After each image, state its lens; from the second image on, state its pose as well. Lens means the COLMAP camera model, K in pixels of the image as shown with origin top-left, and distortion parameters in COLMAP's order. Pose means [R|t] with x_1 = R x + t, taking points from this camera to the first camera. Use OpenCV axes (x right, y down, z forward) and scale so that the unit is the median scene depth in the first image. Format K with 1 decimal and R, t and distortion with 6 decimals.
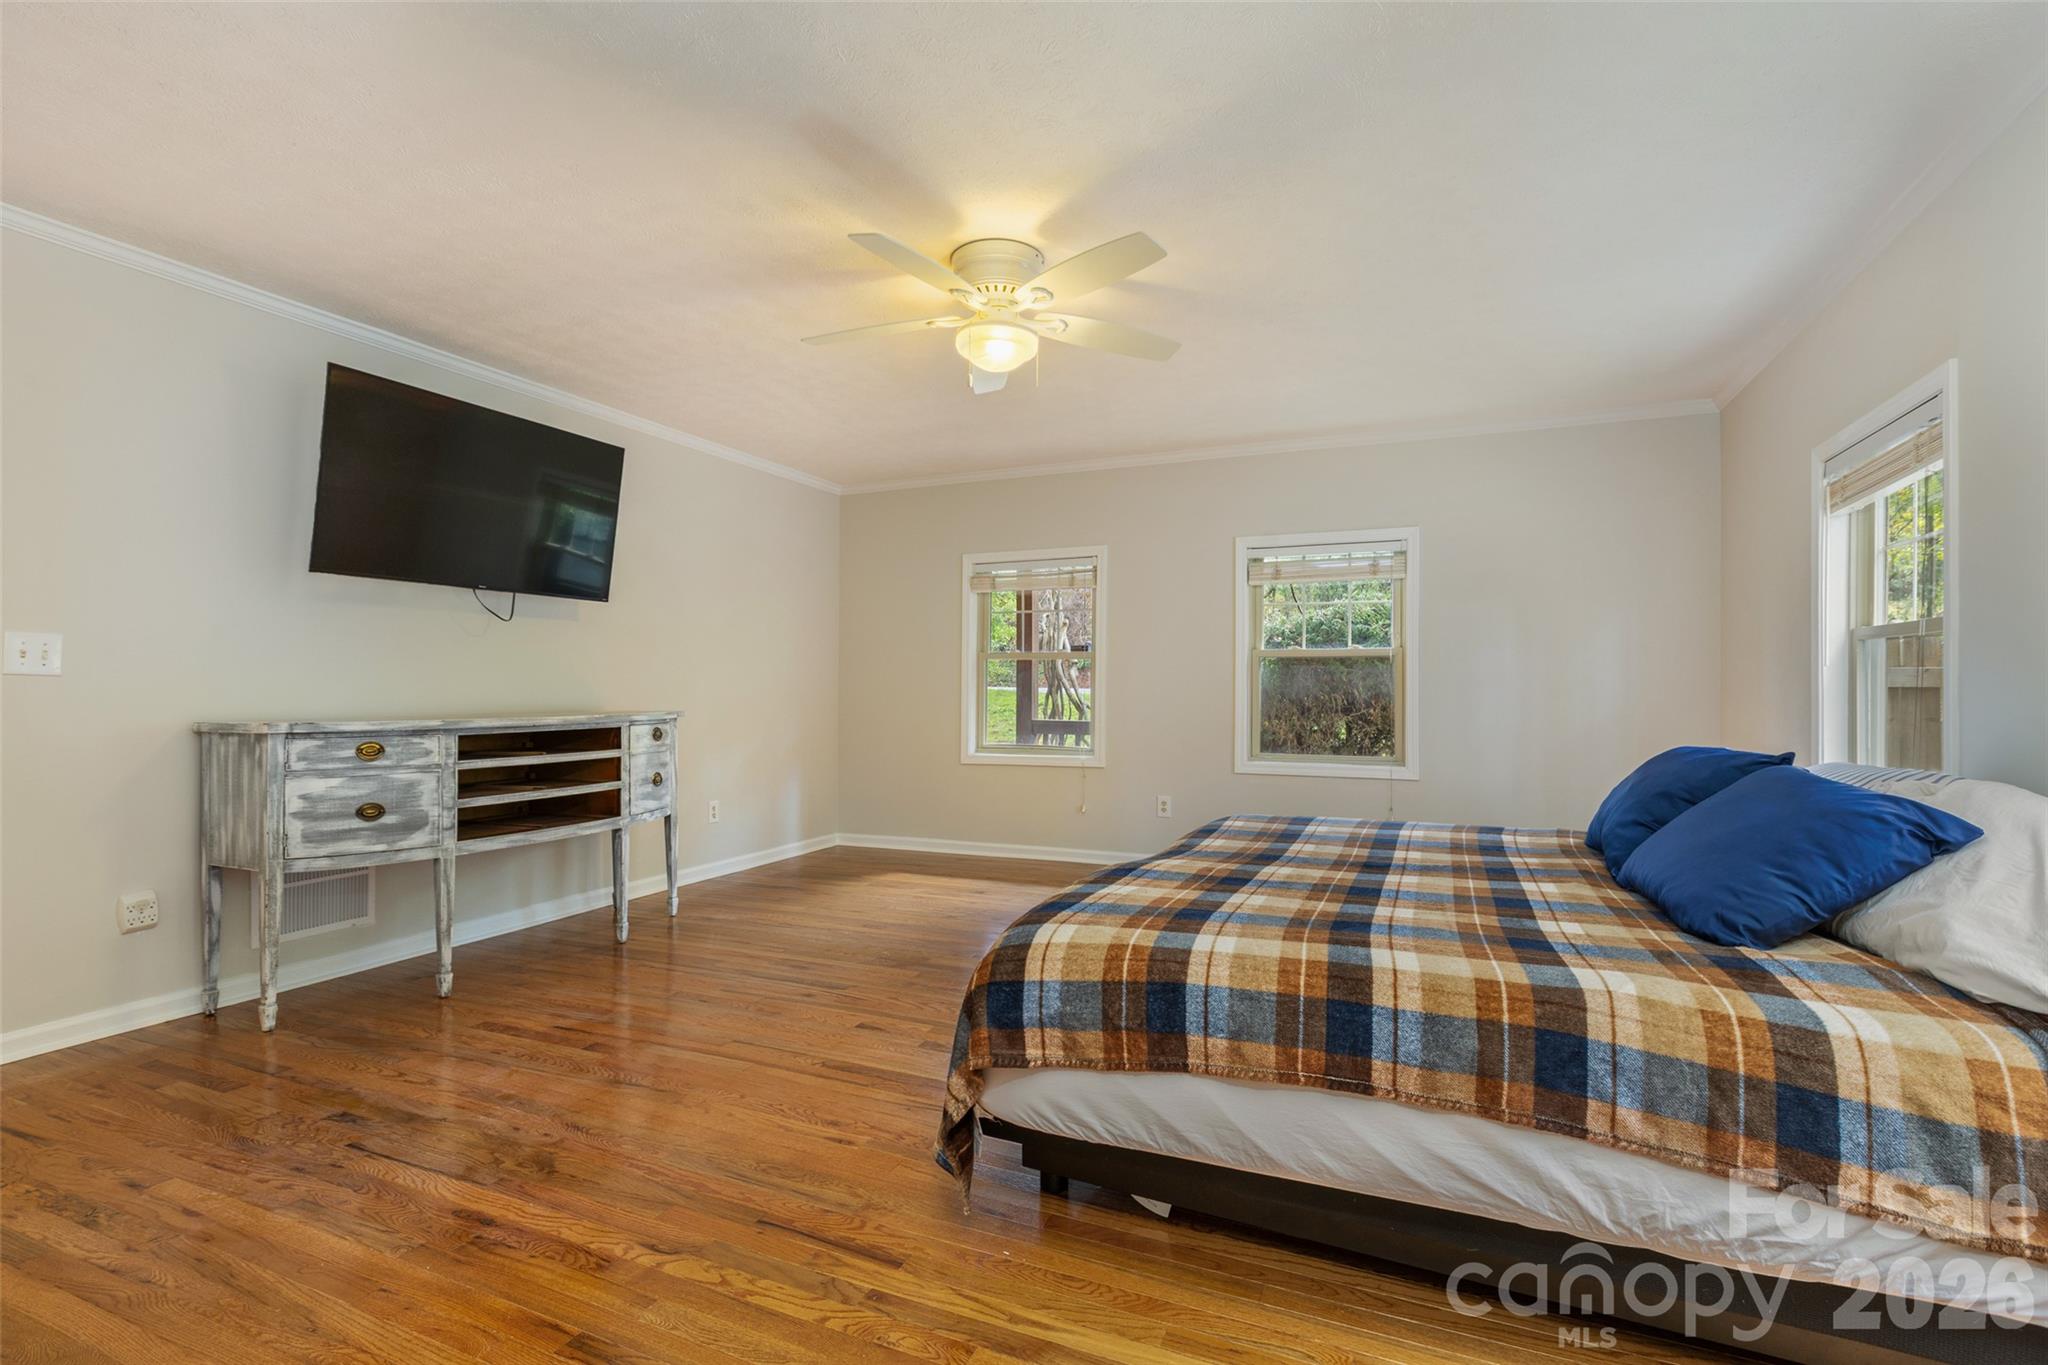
lens RADIAL K [[918.2, 0, 1024.0], [0, 918.2, 682.5], [0, 0, 1]] dist [-0.000013, 0.000419]
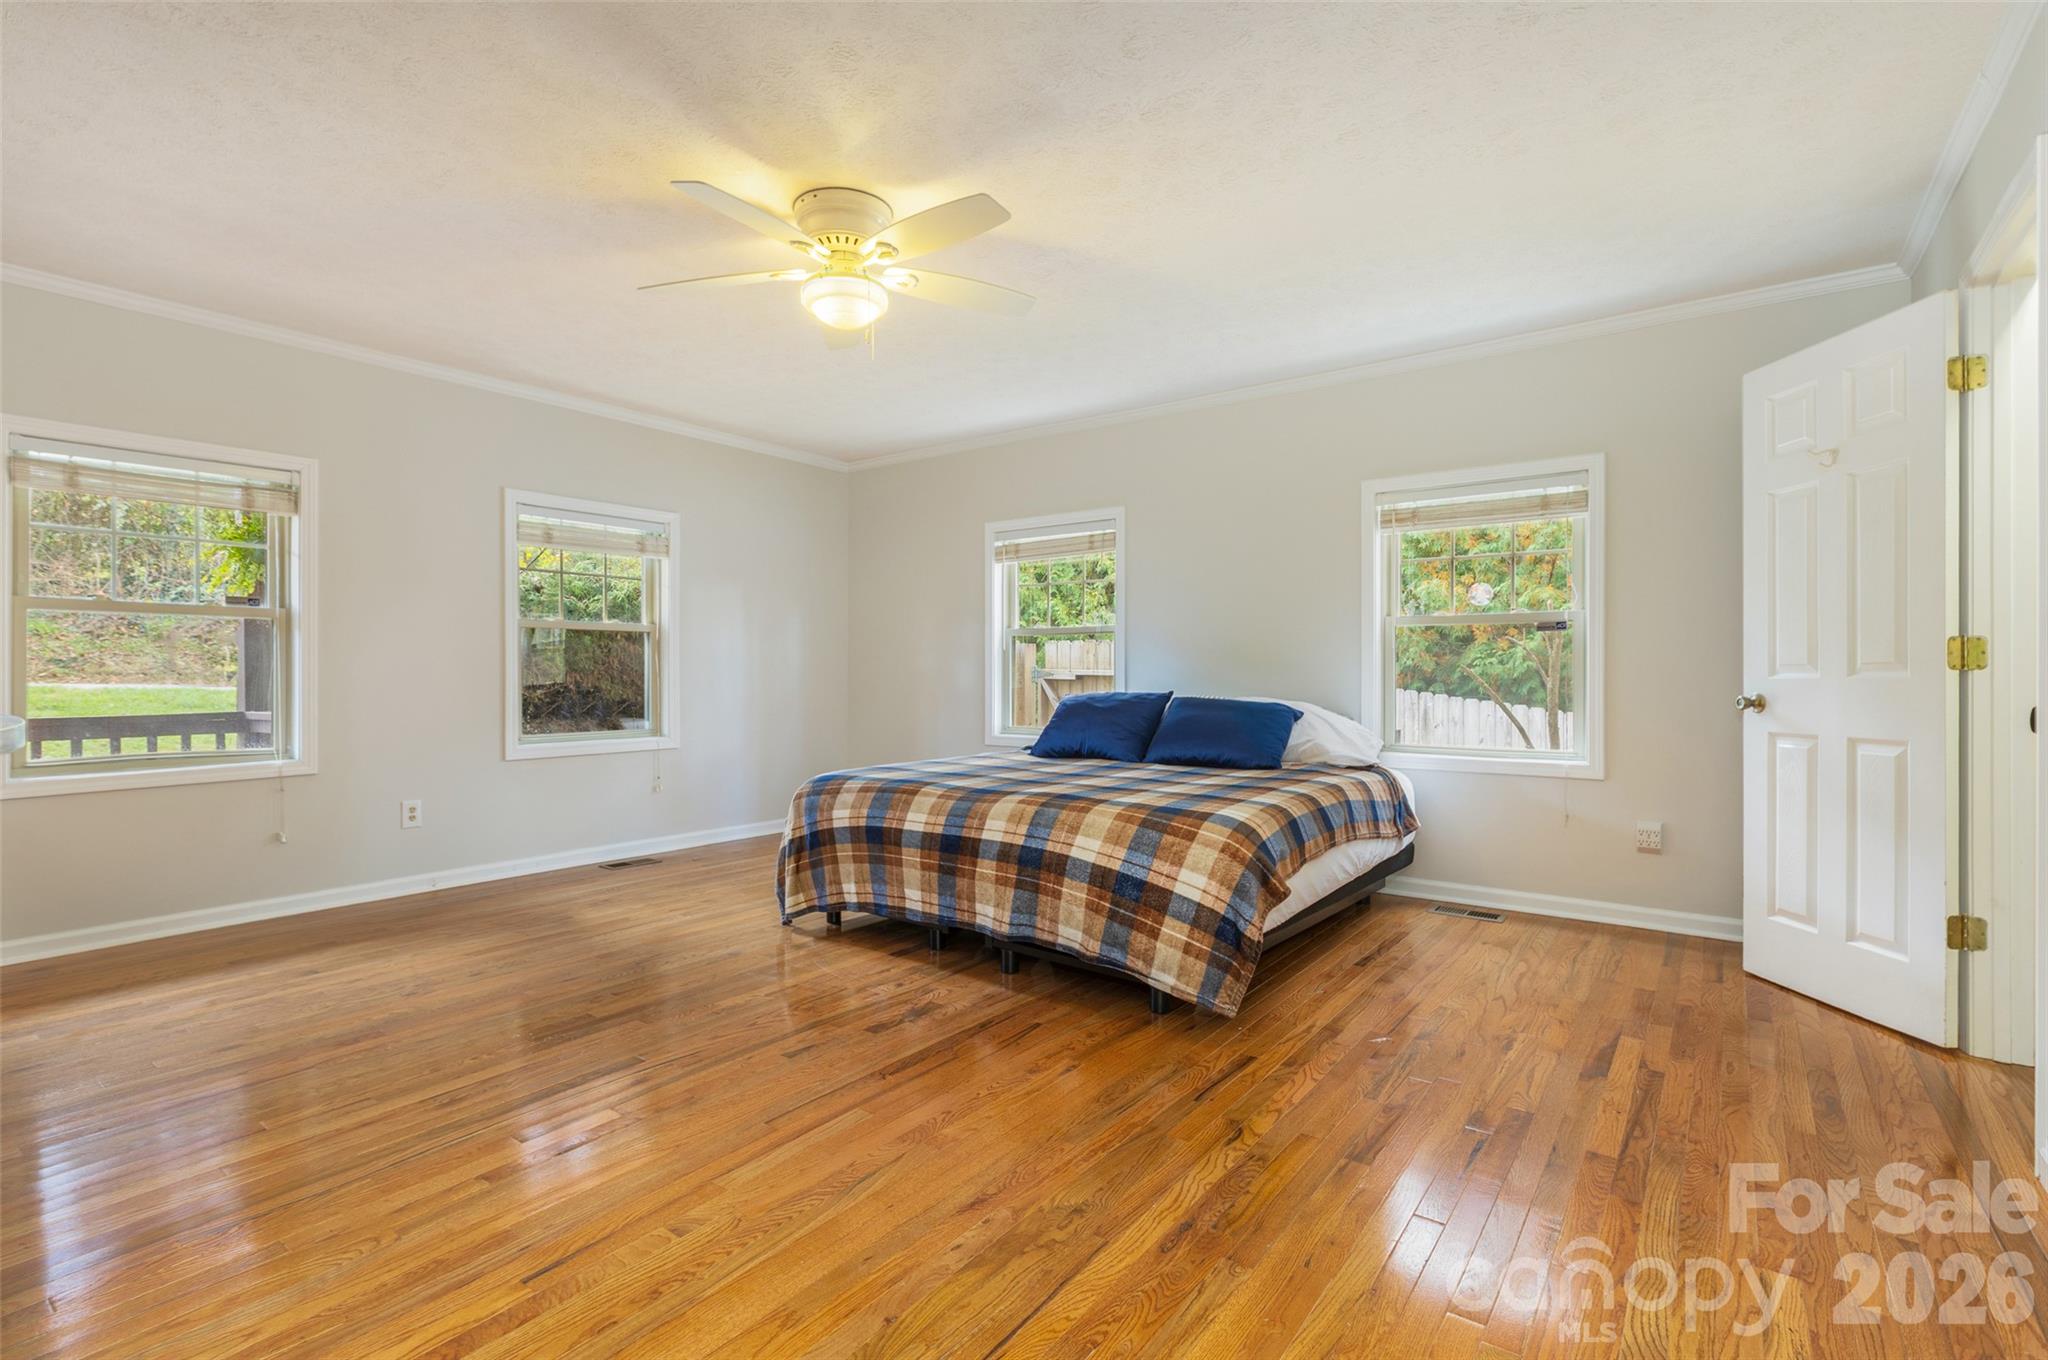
lens RADIAL K [[941.2, 0, 1024.0], [0, 941.2, 680.0], [0, 0, 1]] dist [0.000276, 0.000617]
pose [[0.237887, -0.011484, 0.971225, -0.882052], [-0.005644, 0.999897, 0.013206, 0.014286], [-0.971276, -0.008623, 0.237798, 0.537914]]
